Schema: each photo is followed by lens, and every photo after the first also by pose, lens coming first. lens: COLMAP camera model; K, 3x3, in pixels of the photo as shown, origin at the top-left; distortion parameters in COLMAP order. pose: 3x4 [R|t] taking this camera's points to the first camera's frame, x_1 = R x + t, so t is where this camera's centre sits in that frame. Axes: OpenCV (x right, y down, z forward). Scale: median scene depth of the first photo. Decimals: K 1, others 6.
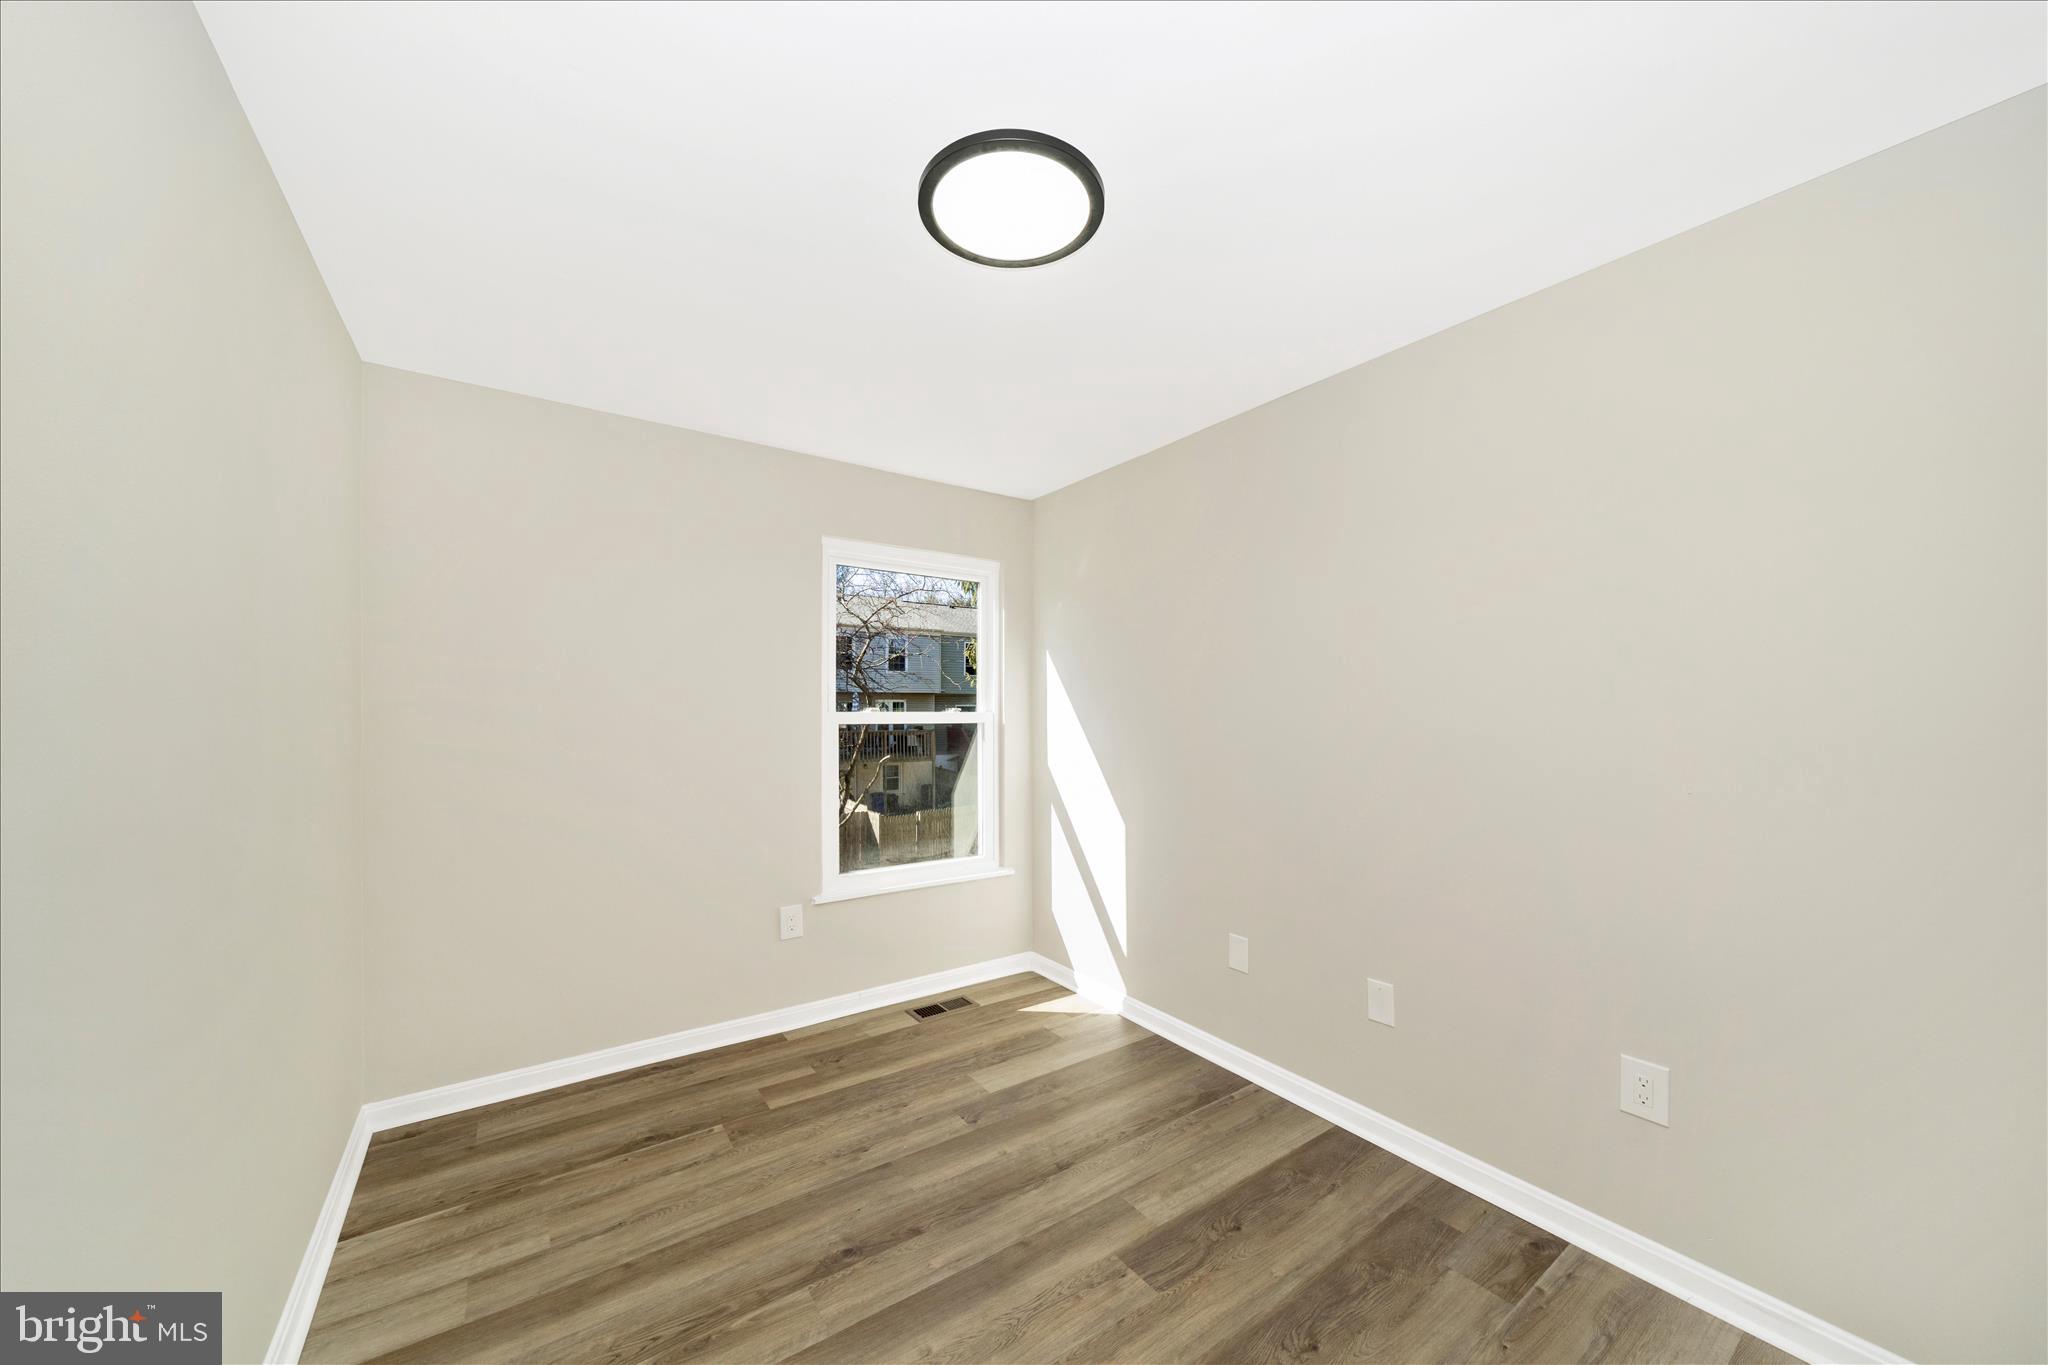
lens RADIAL K [[711.5, 0, 1023.7], [0, 711.5, 691.7], [0, 0, 1]] dist [-0.000506, -0.000134]
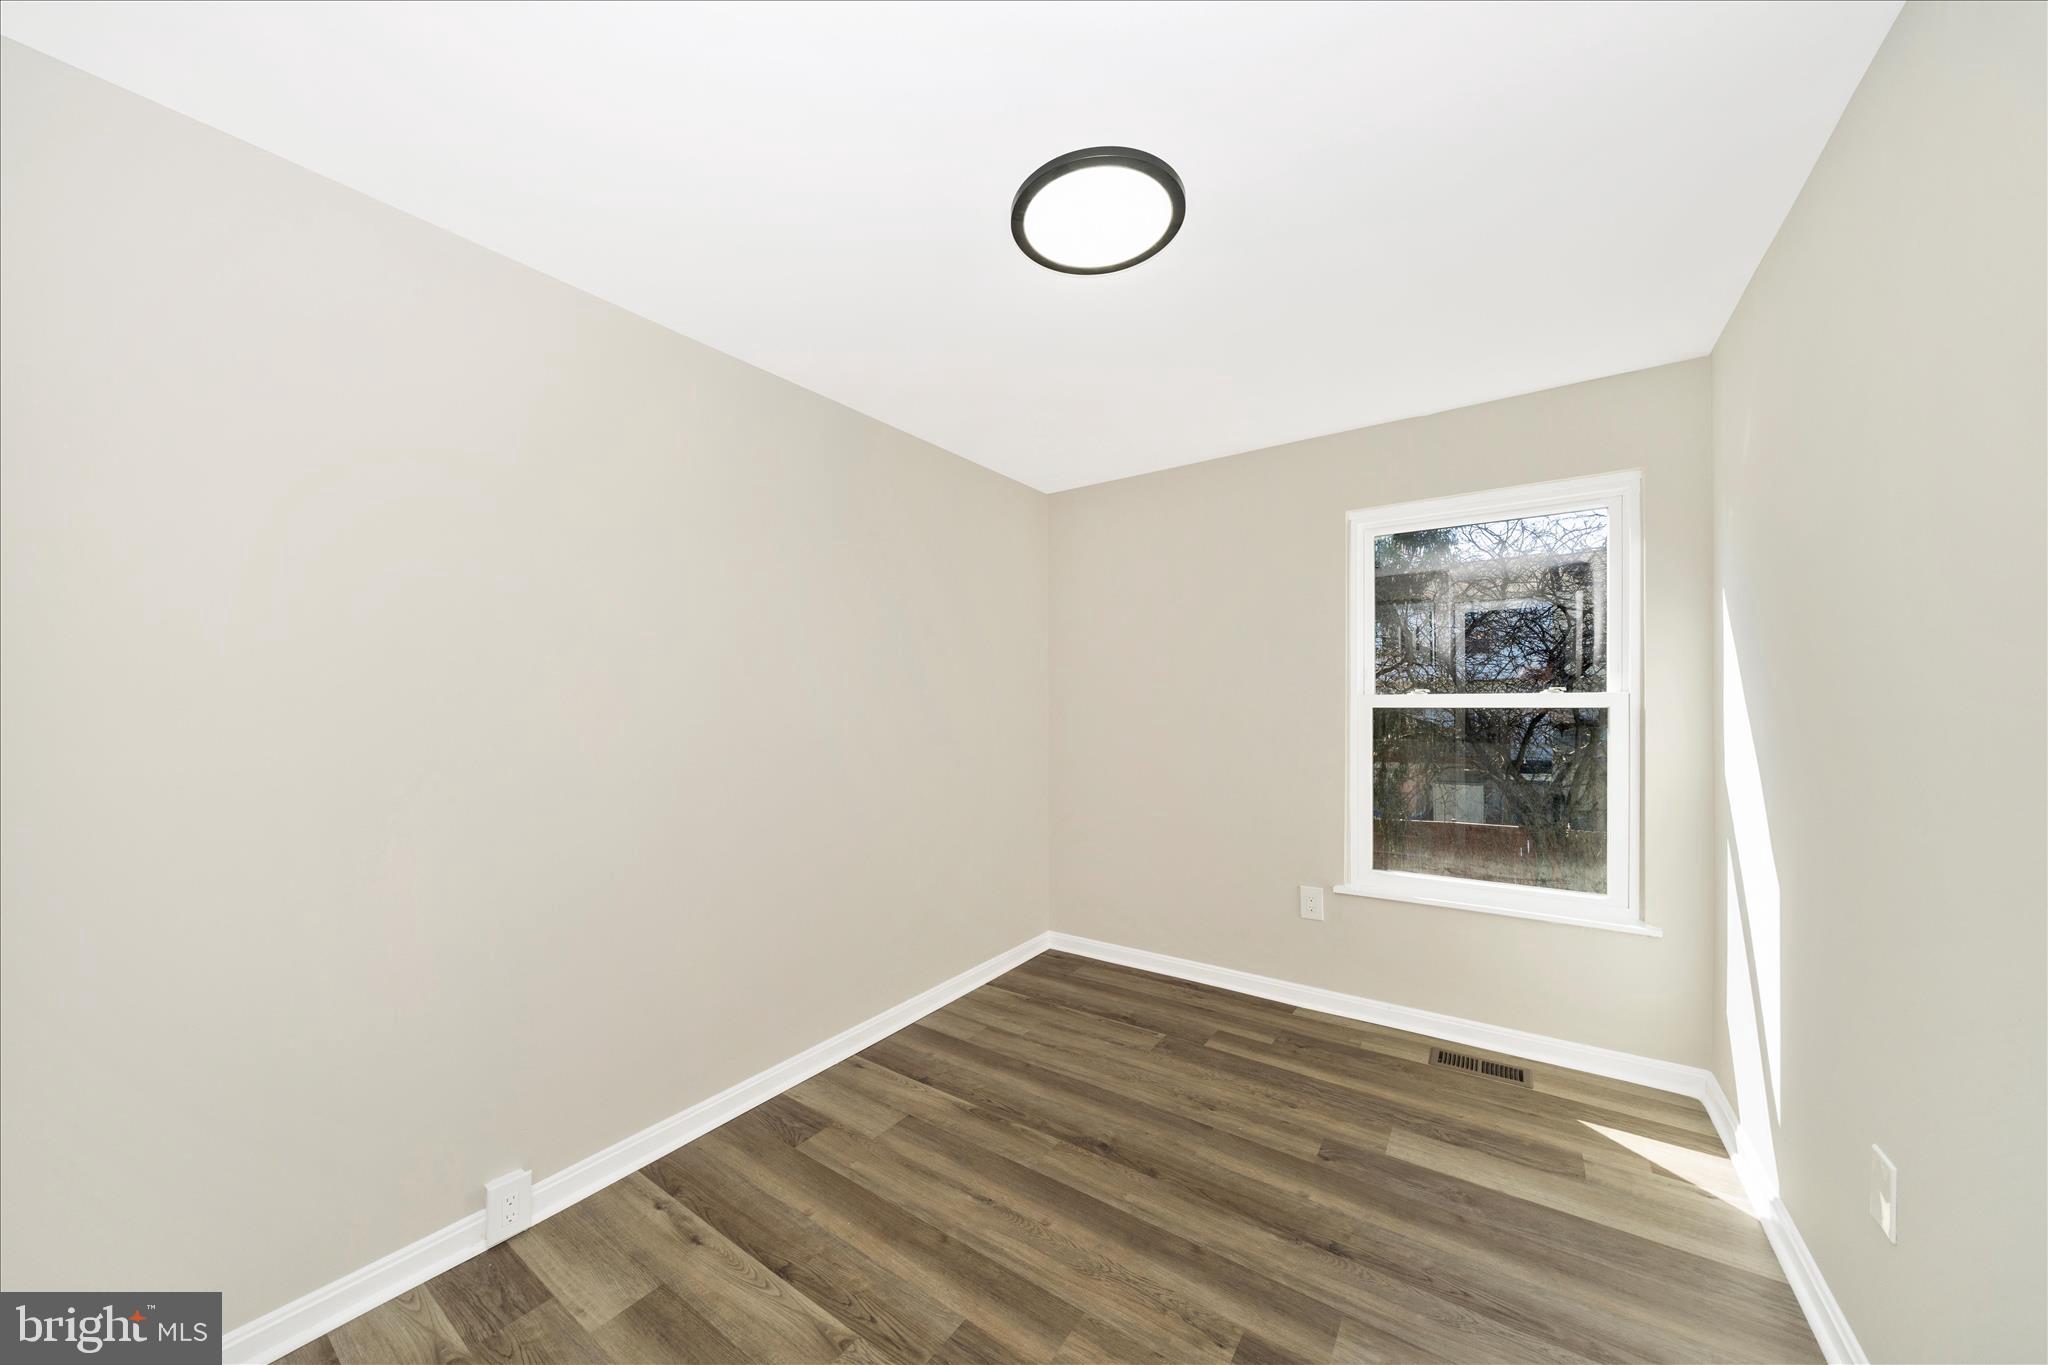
lens RADIAL K [[712.8, 0, 1030.8], [0, 712.8, 675.6], [0, 0, 1]] dist [-0.003077, -0.000222]
pose [[0.346771, -0.040725, -0.937065, 0.699508], [0.034821, 0.998927, -0.030528, 0.024431], [0.937303, -0.022044, 0.347817, 0.393339]]
